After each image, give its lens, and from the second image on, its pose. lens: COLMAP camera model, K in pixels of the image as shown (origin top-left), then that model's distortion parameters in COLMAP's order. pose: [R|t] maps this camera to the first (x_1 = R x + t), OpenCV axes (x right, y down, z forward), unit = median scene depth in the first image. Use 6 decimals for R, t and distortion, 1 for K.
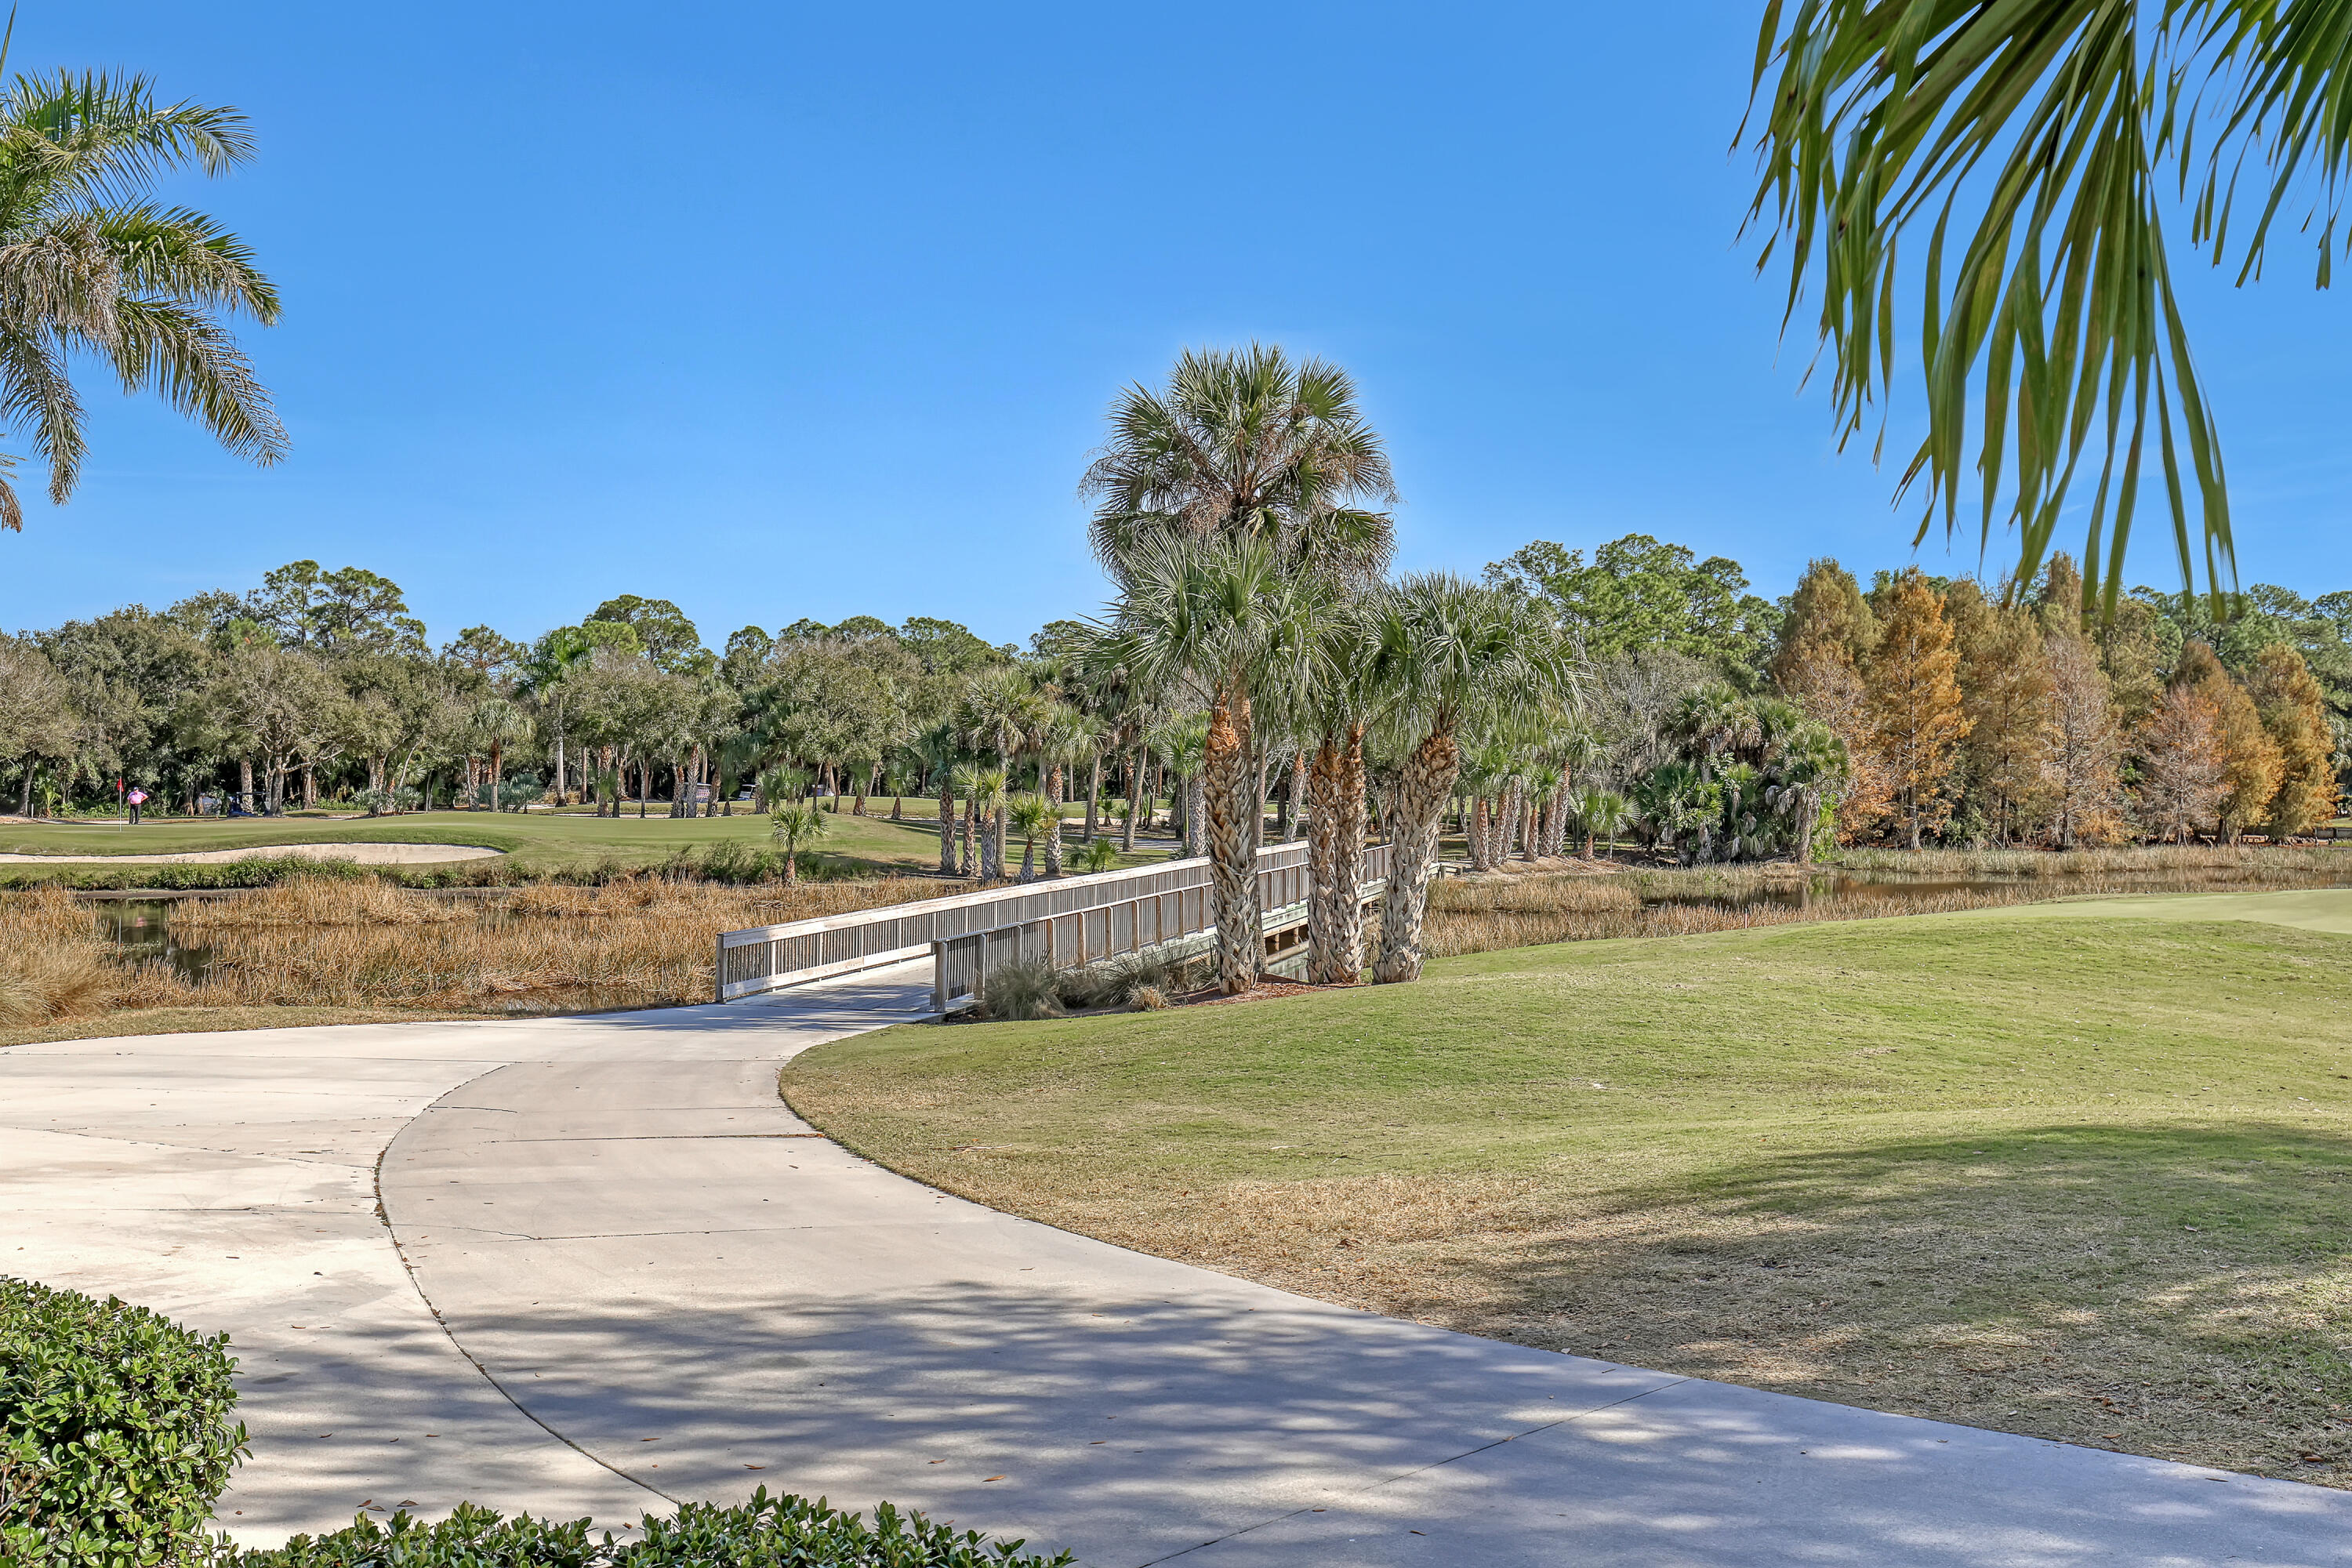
lens RADIAL K [[1091.2, 0, 1185.5], [0, 1091.2, 773.8], [0, 0, 1]] dist [0.001488, 0.000428]
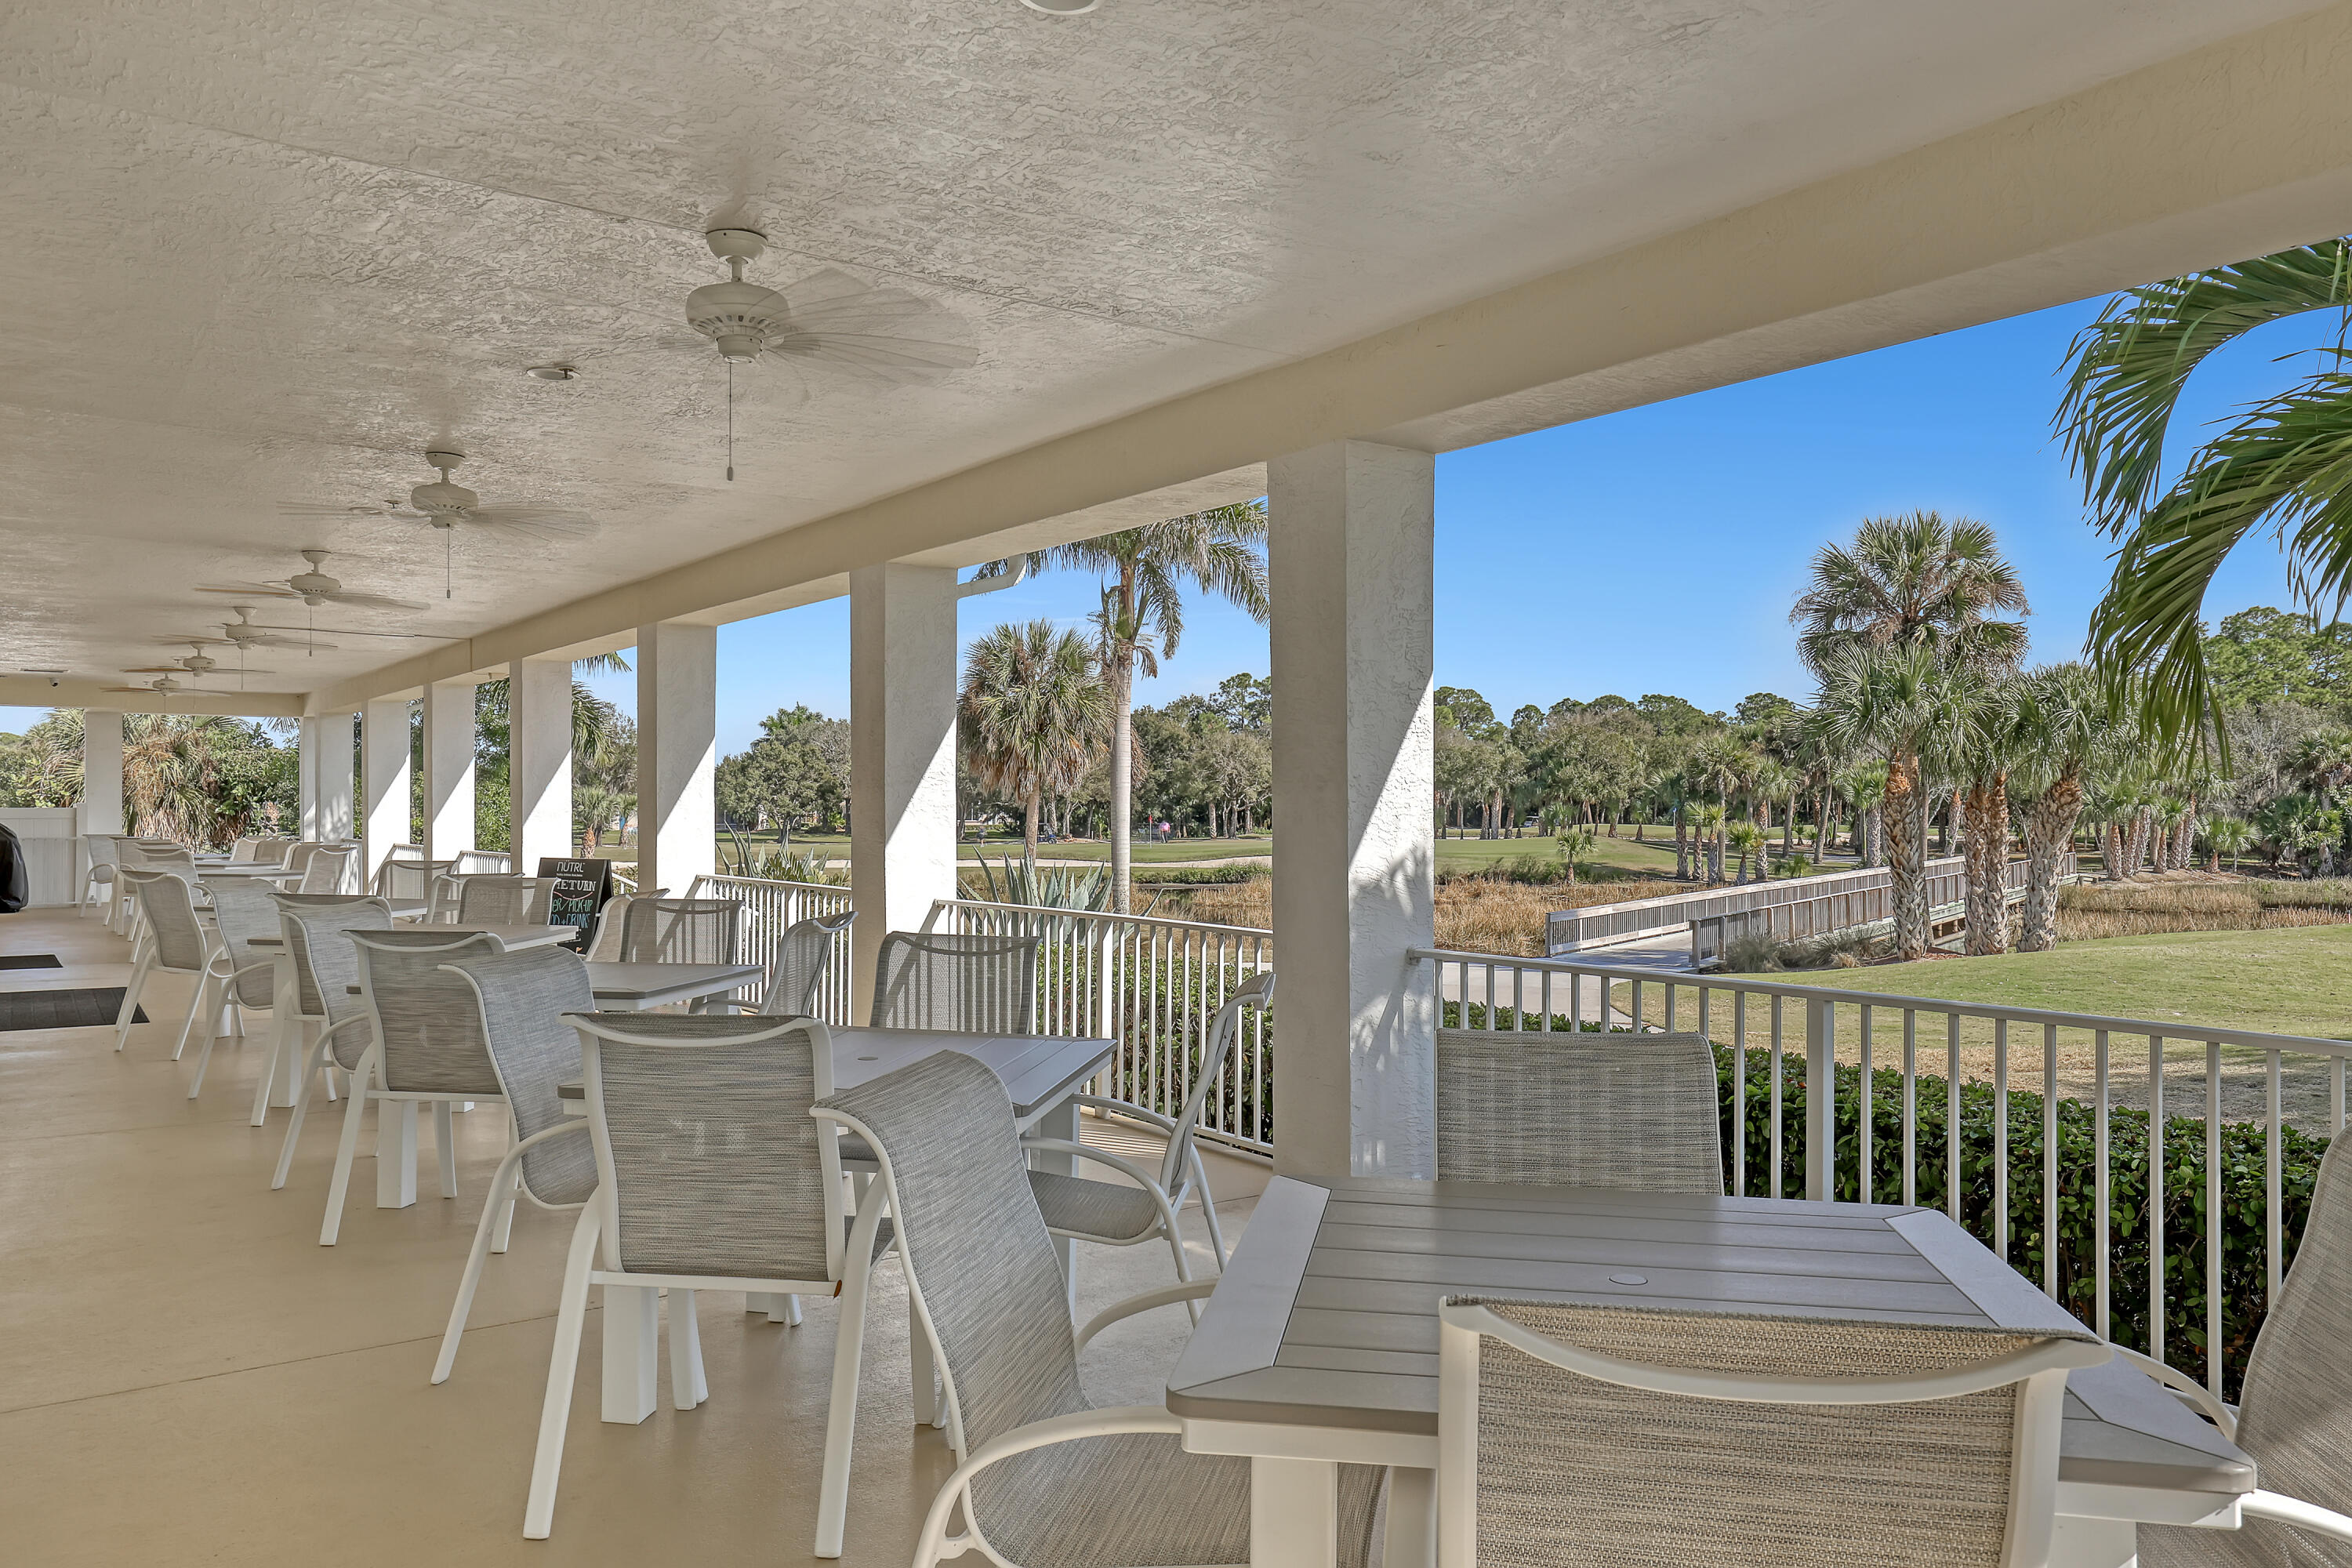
lens RADIAL K [[1453.7, 0, 1250.9], [0, 1453.7, 784.2], [0, 0, 1]] dist [0.003863, 0.001182]
pose [[0.939751, -0.013752, -0.341584, -0.098036], [0.013068, 0.999905, -0.004302, -0.030128], [0.341610, -0.000421, 0.939842, -0.964740]]
